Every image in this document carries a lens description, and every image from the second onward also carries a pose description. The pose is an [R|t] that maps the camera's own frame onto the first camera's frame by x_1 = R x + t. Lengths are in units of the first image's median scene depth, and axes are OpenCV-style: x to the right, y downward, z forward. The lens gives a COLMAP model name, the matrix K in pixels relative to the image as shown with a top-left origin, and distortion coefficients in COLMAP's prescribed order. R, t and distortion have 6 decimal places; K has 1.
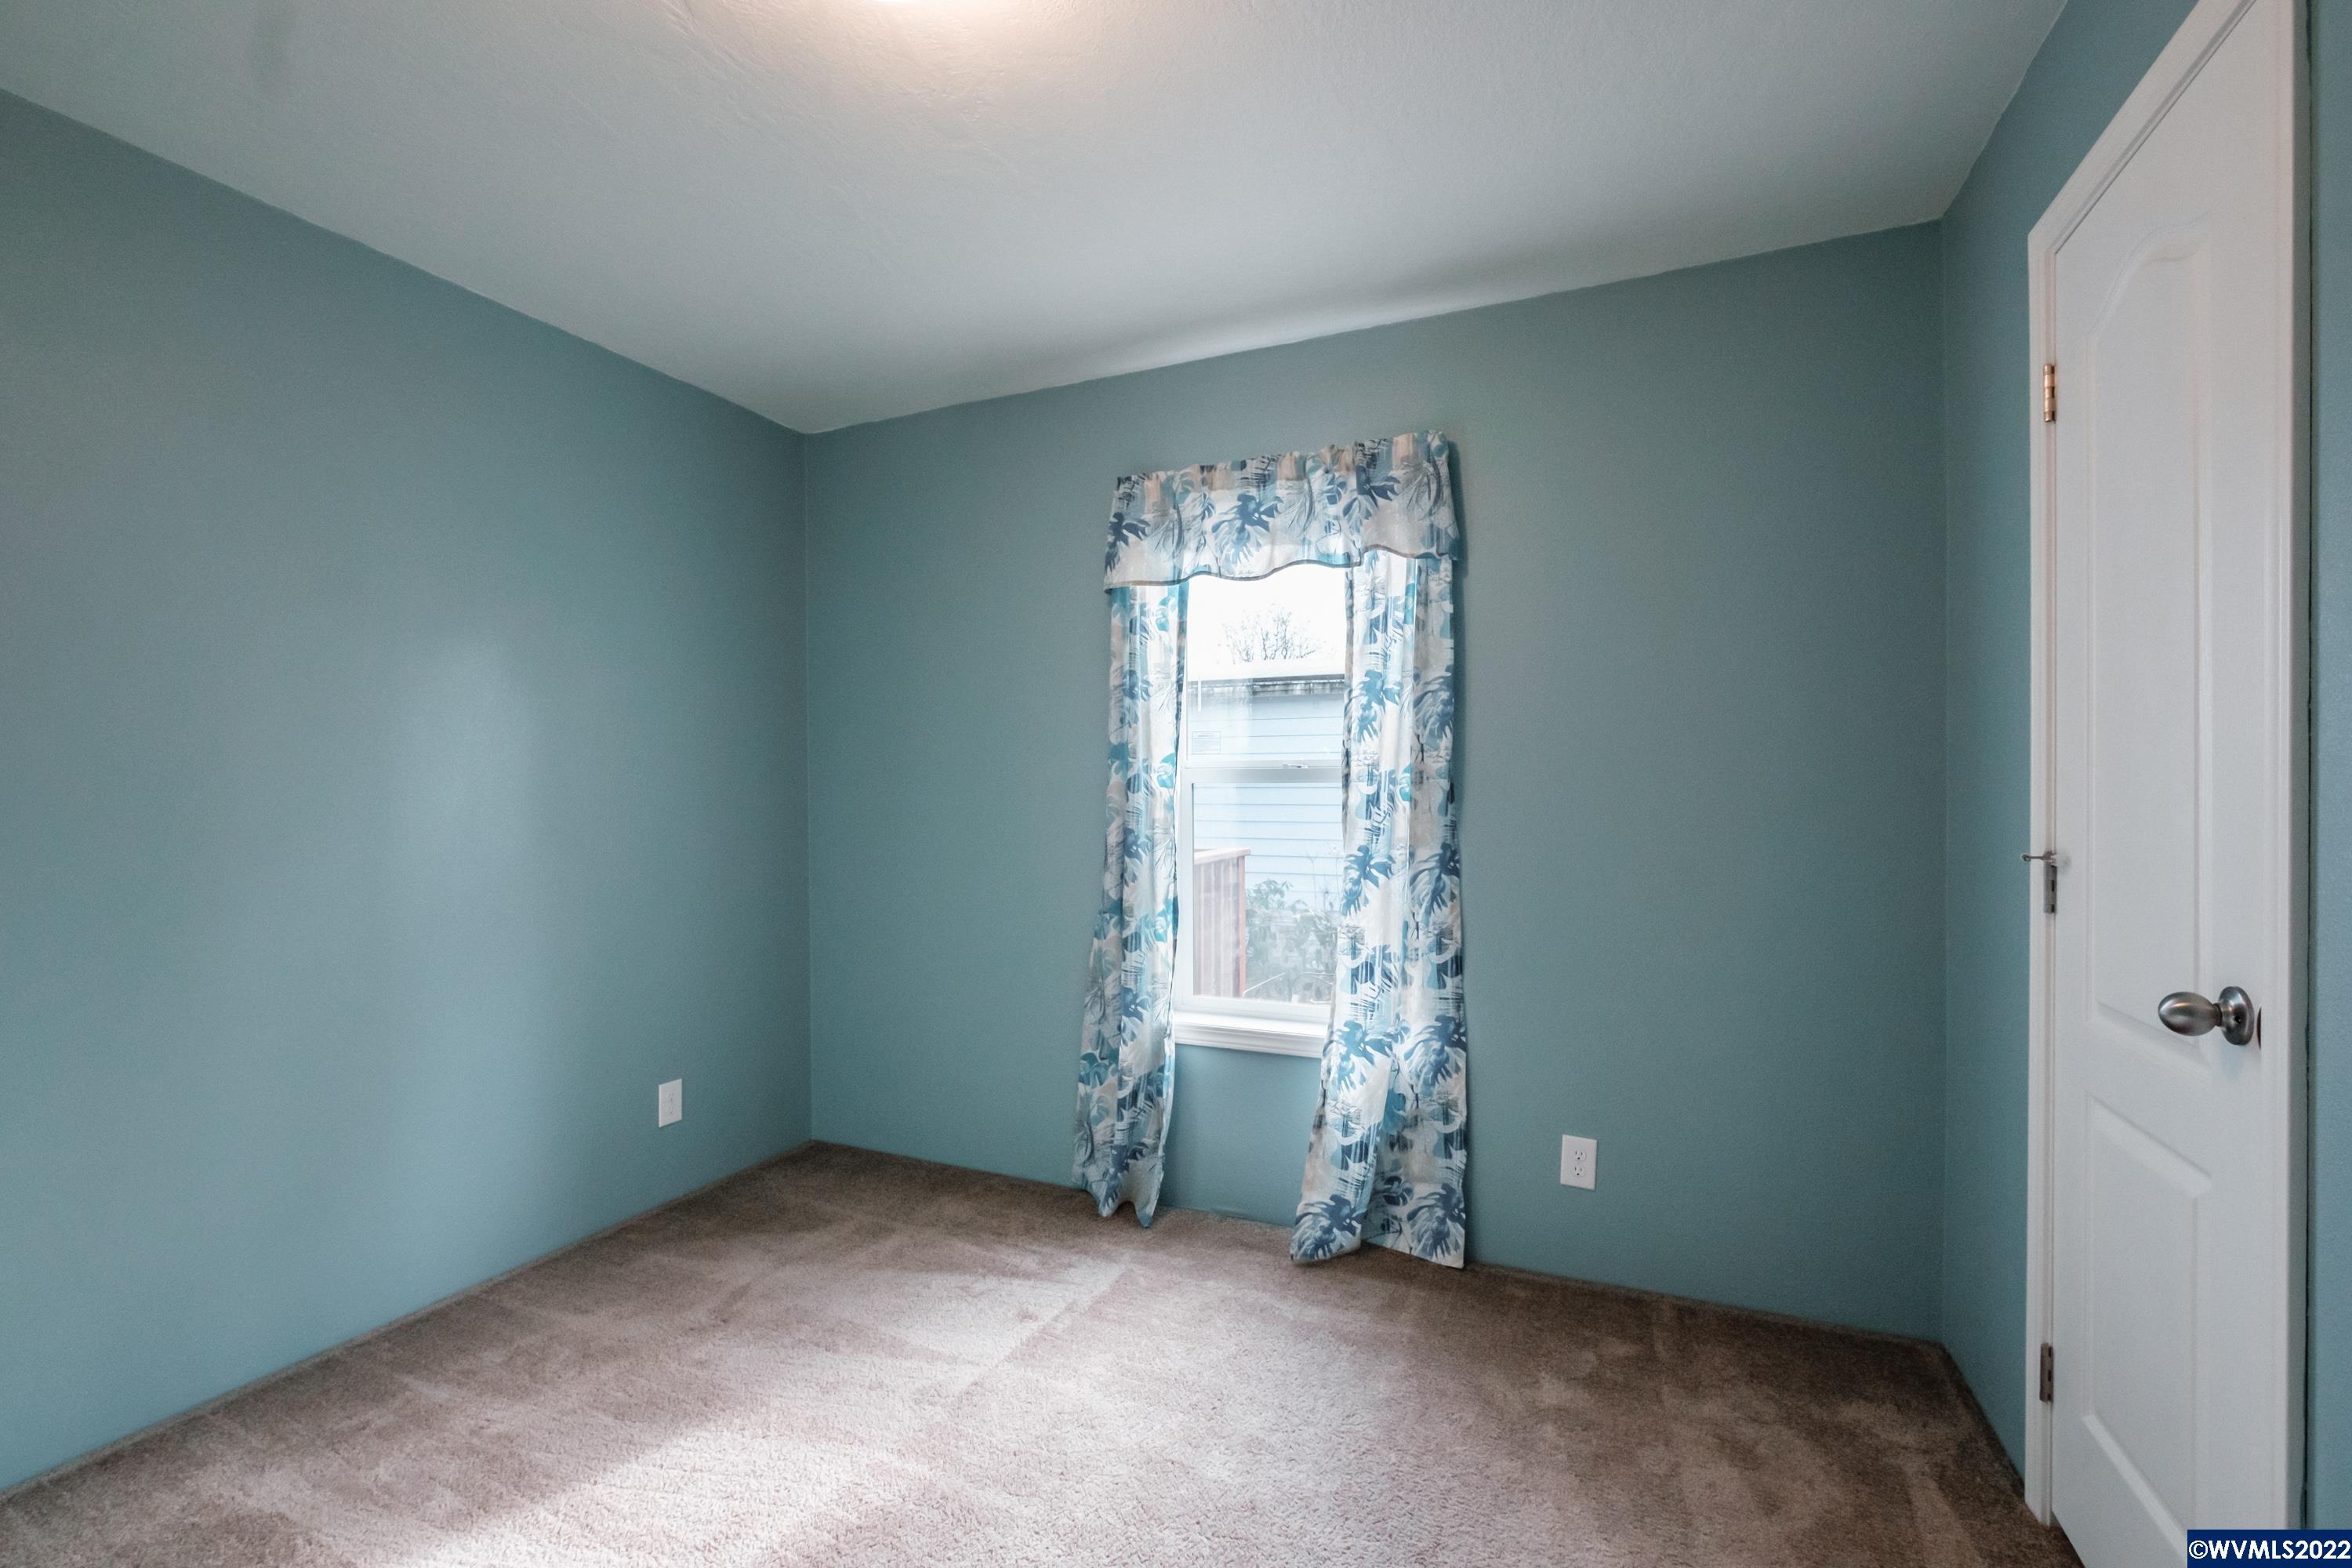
lens RADIAL K [[1023.1, 0, 1175.1], [0, 1023.1, 798.7], [0, 0, 1]] dist [-0.000786, -0.000304]
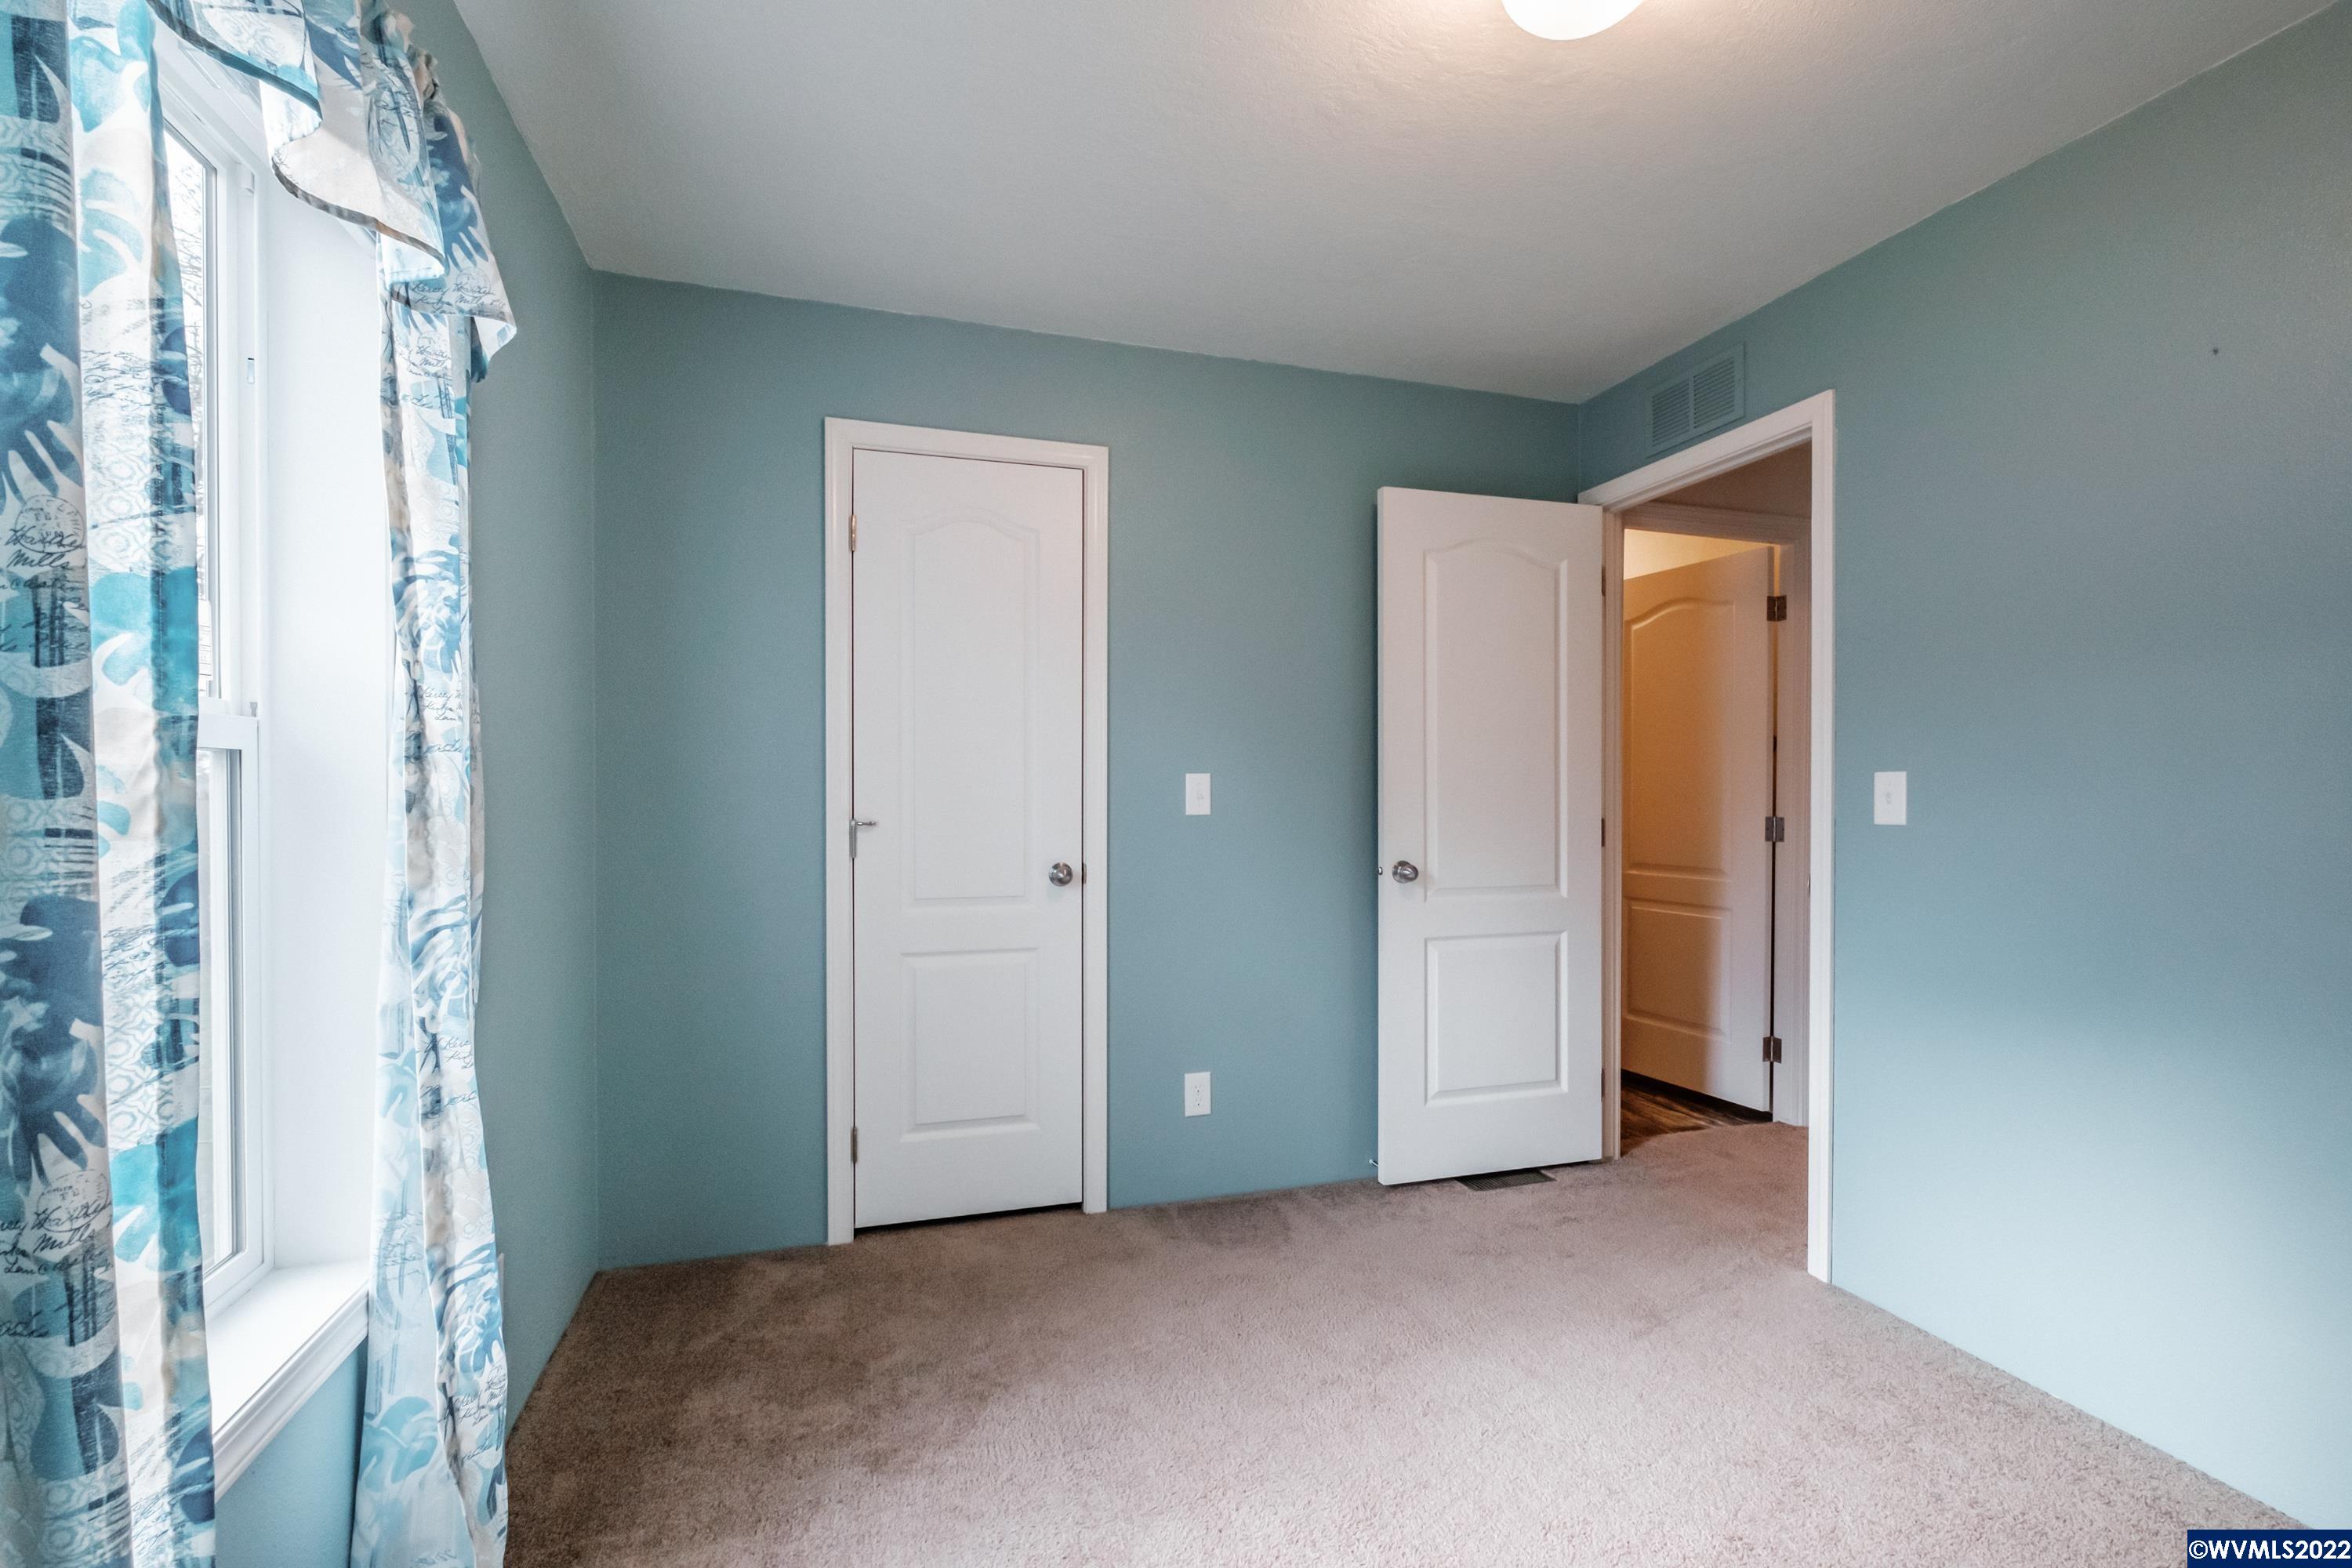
lens RADIAL K [[1027.7, 0, 1176.0], [0, 1027.7, 784.0], [0, 0, 1]] dist [-0.000097, -0.000107]
pose [[-0.657183, -0.002107, 0.753728, -0.560535], [-0.000627, 0.999997, 0.002249, -0.002099], [-0.753730, 0.001006, -0.657183, 1.370473]]
